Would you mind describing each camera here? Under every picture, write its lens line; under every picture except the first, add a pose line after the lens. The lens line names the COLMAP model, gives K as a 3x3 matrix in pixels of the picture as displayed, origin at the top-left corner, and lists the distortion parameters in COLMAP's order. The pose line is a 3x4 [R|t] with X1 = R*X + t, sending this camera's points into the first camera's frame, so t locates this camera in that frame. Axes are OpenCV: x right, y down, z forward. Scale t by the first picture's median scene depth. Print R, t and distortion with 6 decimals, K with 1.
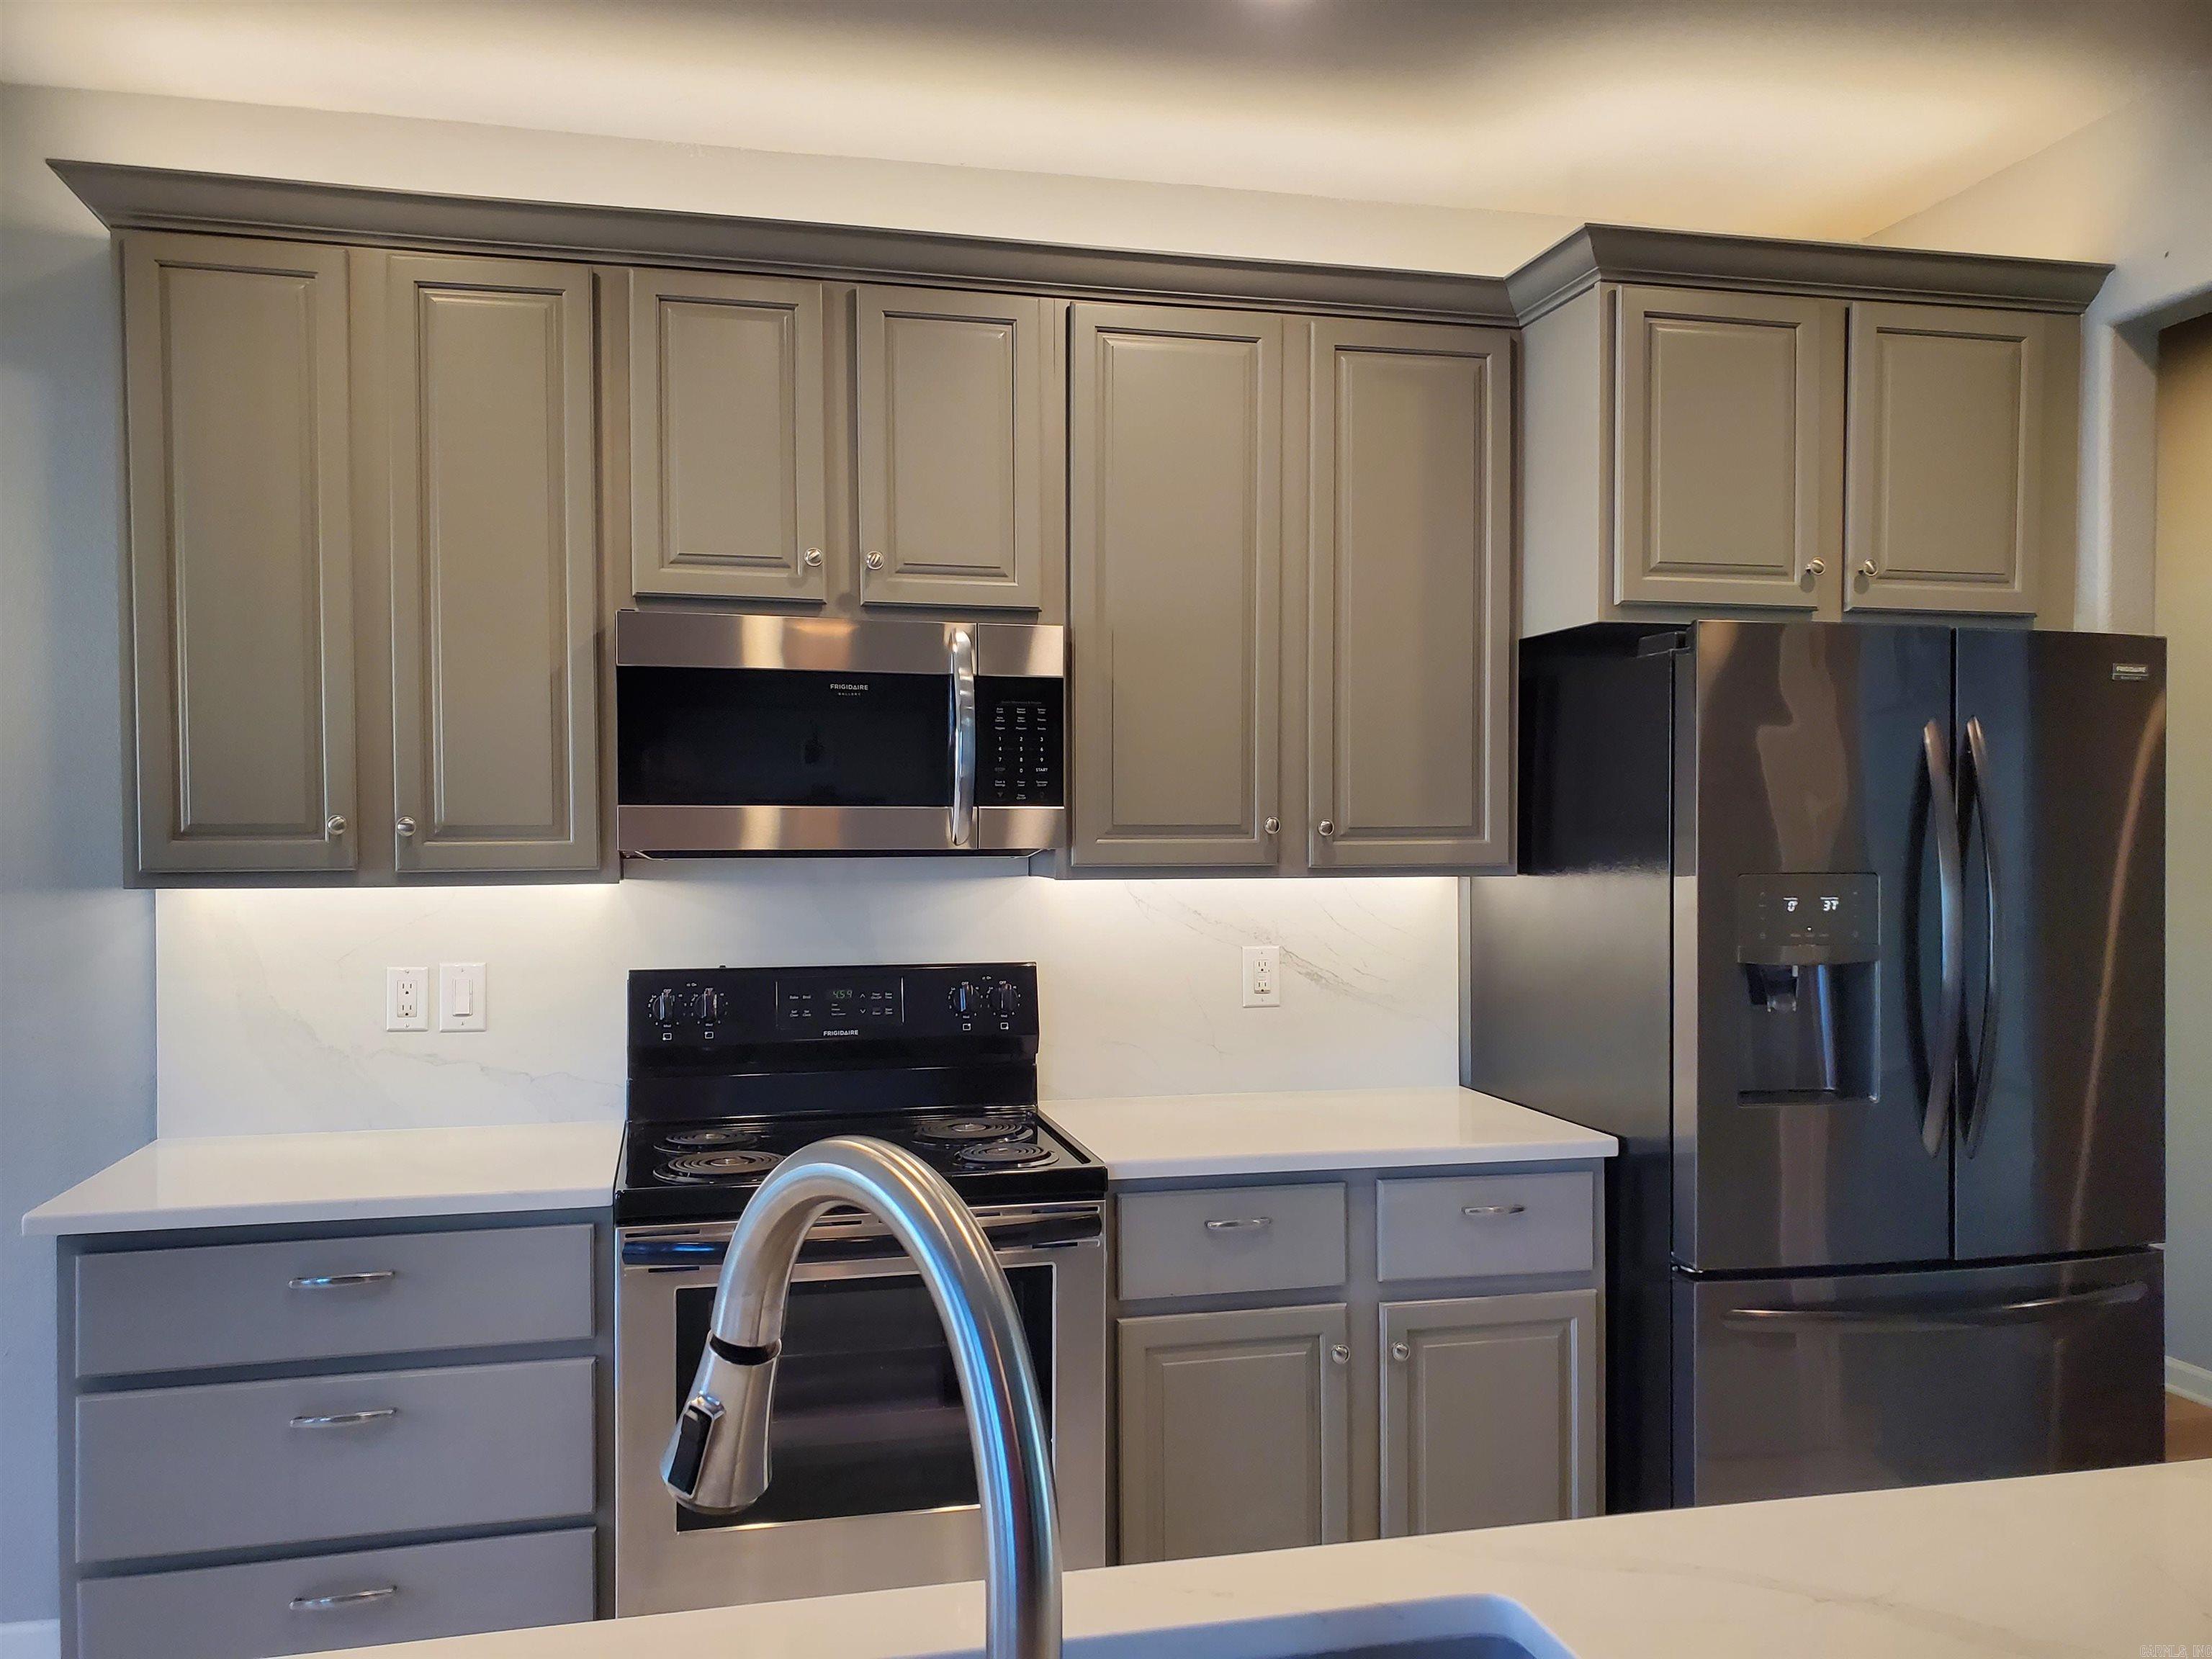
lens RADIAL K [[1688.5, 0, 1095.9], [0, 1688.5, 859.8], [0, 0, 1]] dist [0.085929, -0.137435]
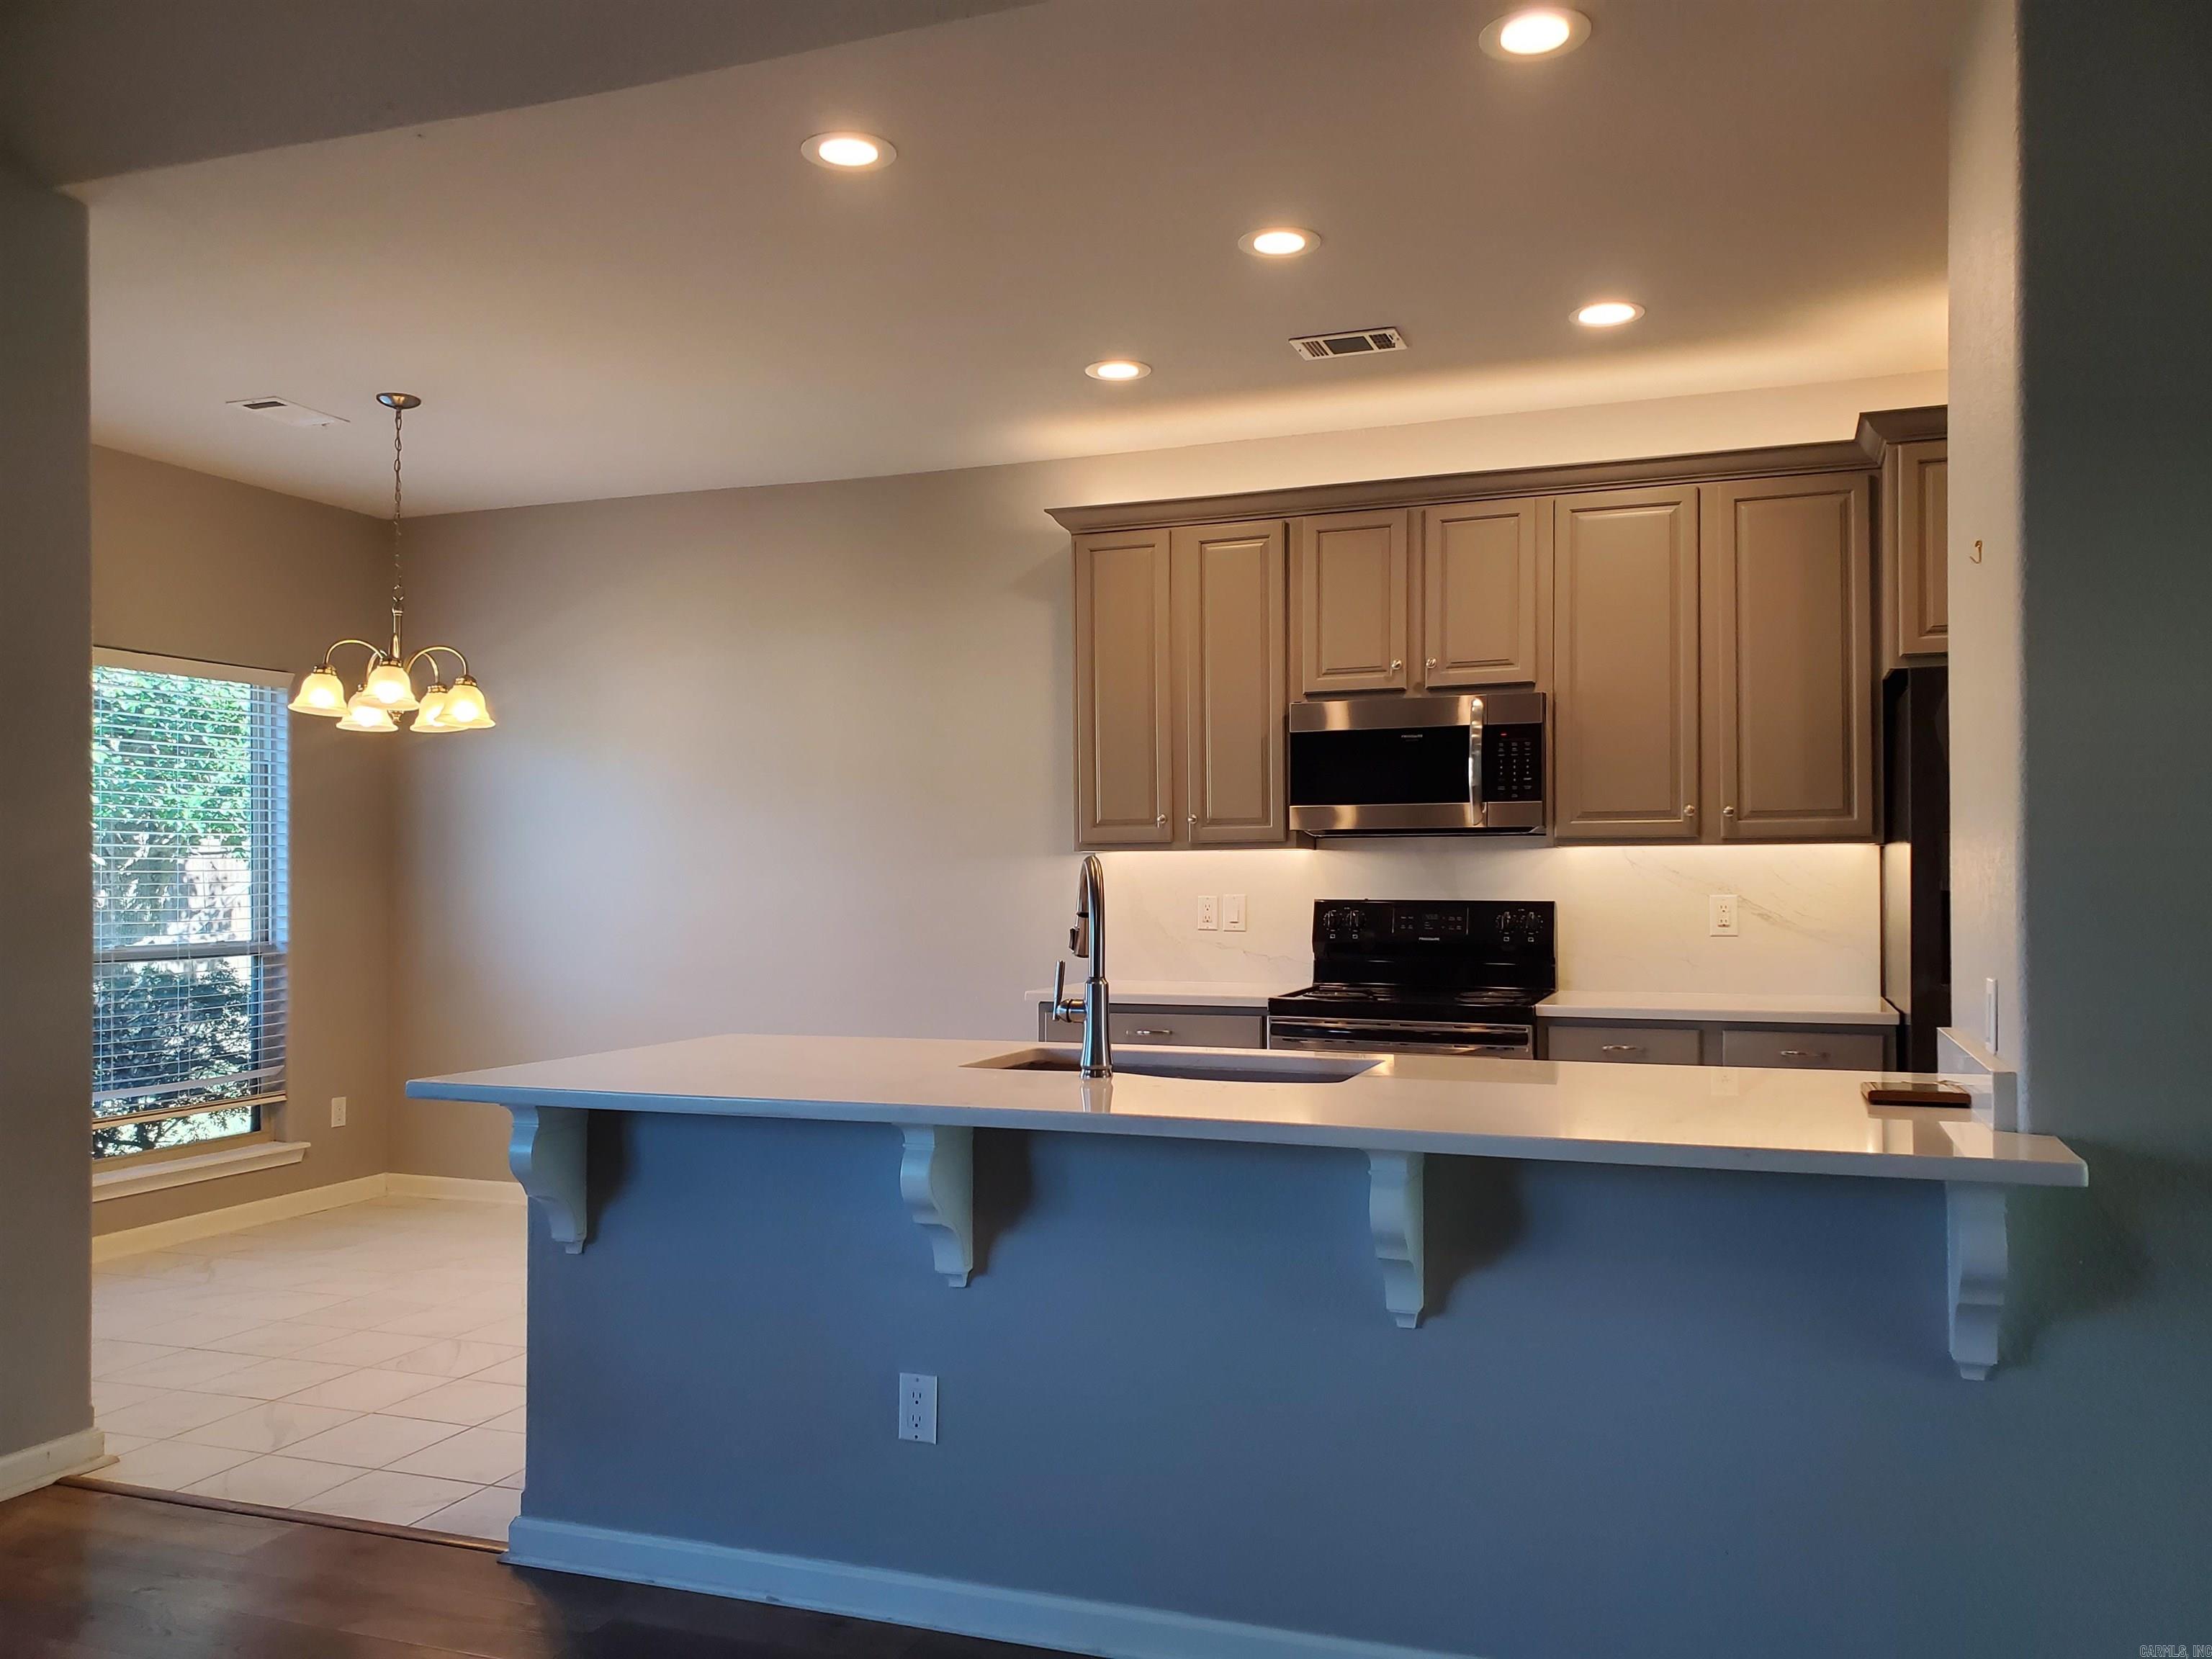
lens RADIAL K [[1711.9, 0, 1096.5], [0, 1711.9, 860.5], [0, 0, 1]] dist [0.109405, -0.282608]
pose [[0.825742, -0.007082, -0.564003, 0.573280], [-0.008168, 0.999666, -0.024511, 0.072008], [0.563989, 0.024846, 0.825409, -0.642249]]
